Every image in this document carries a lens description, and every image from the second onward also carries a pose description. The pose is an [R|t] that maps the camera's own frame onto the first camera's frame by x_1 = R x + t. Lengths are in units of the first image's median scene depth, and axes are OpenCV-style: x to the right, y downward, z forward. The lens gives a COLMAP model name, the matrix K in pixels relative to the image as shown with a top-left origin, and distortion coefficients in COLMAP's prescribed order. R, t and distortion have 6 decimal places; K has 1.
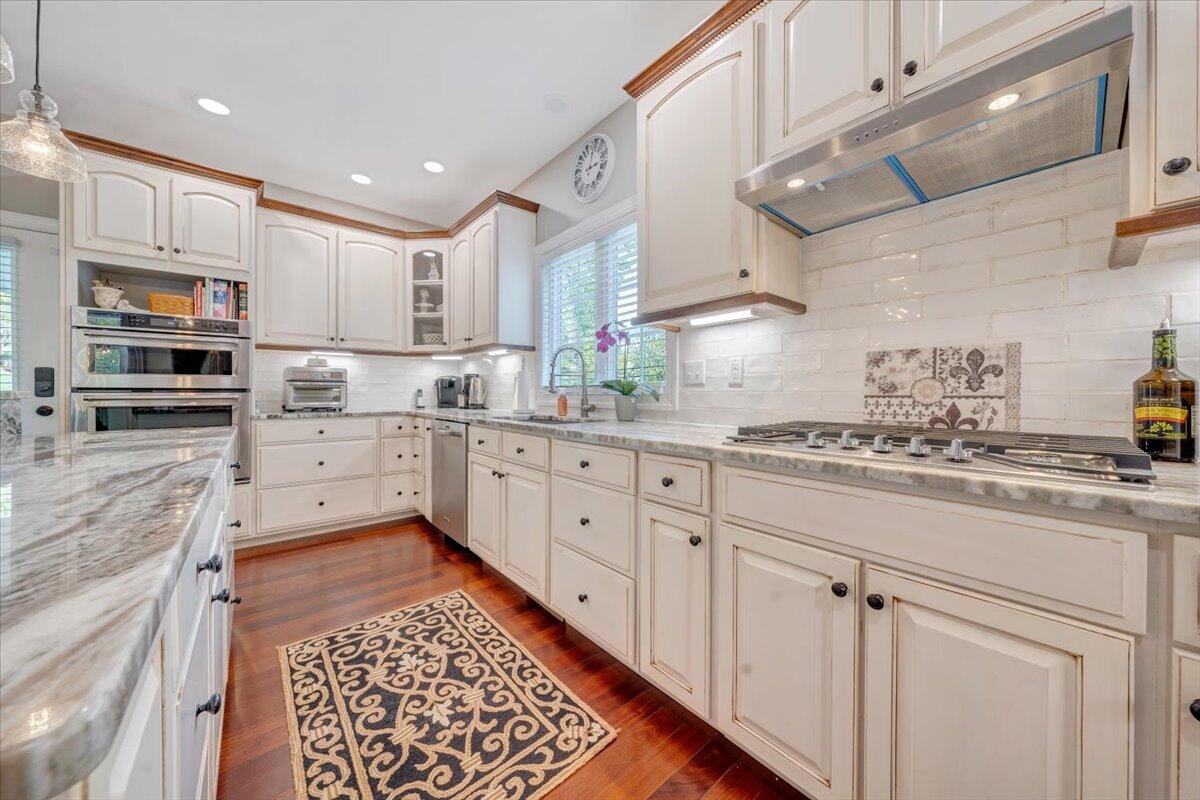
lens RADIAL K [[408.0, 0, 595.2], [0, 408.0, 394.5], [0, 0, 1]] dist [-0.003154, 0.000006]
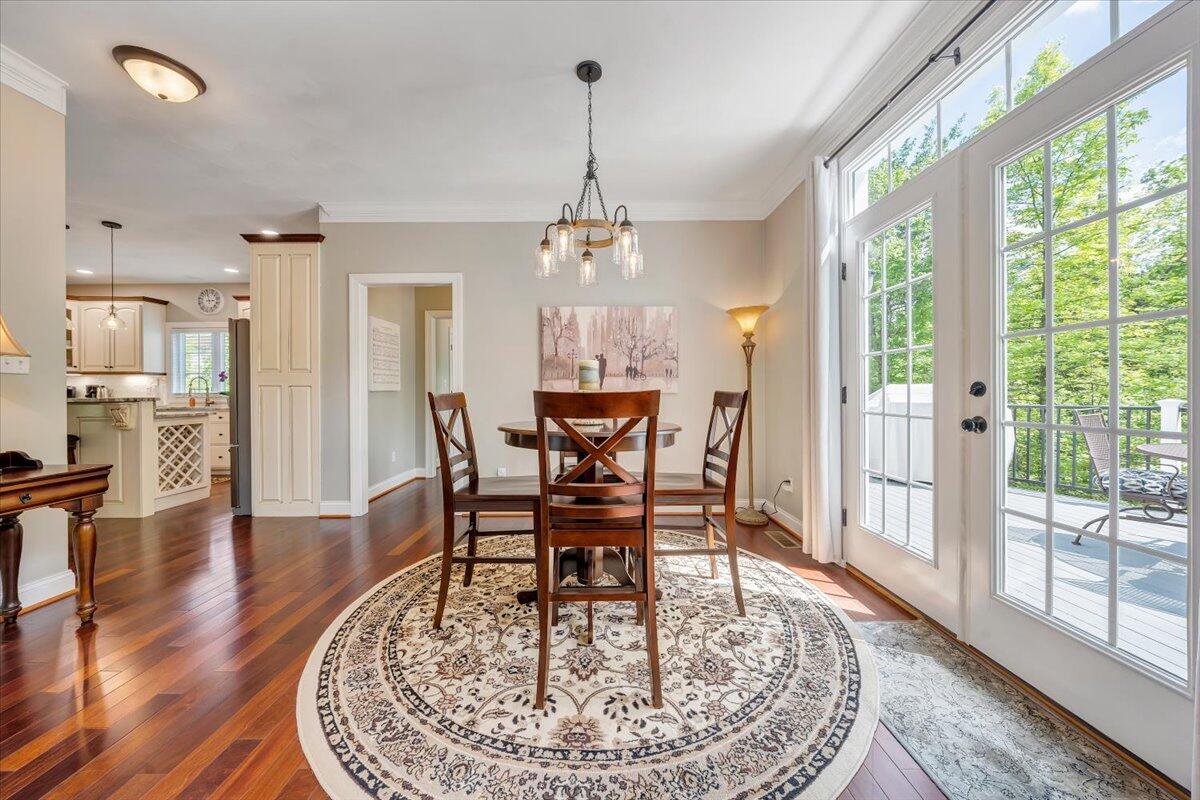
lens RADIAL K [[408.0, 0, 595.2], [0, 408.0, 394.5], [0, 0, 1]] dist [-0.003154, 0.000006]
pose [[0.647120, -0.008895, 0.762336, -0.502386], [0.007577, 0.999958, 0.005236, -0.015144], [-0.762350, 0.002388, 0.647160, -3.048330]]
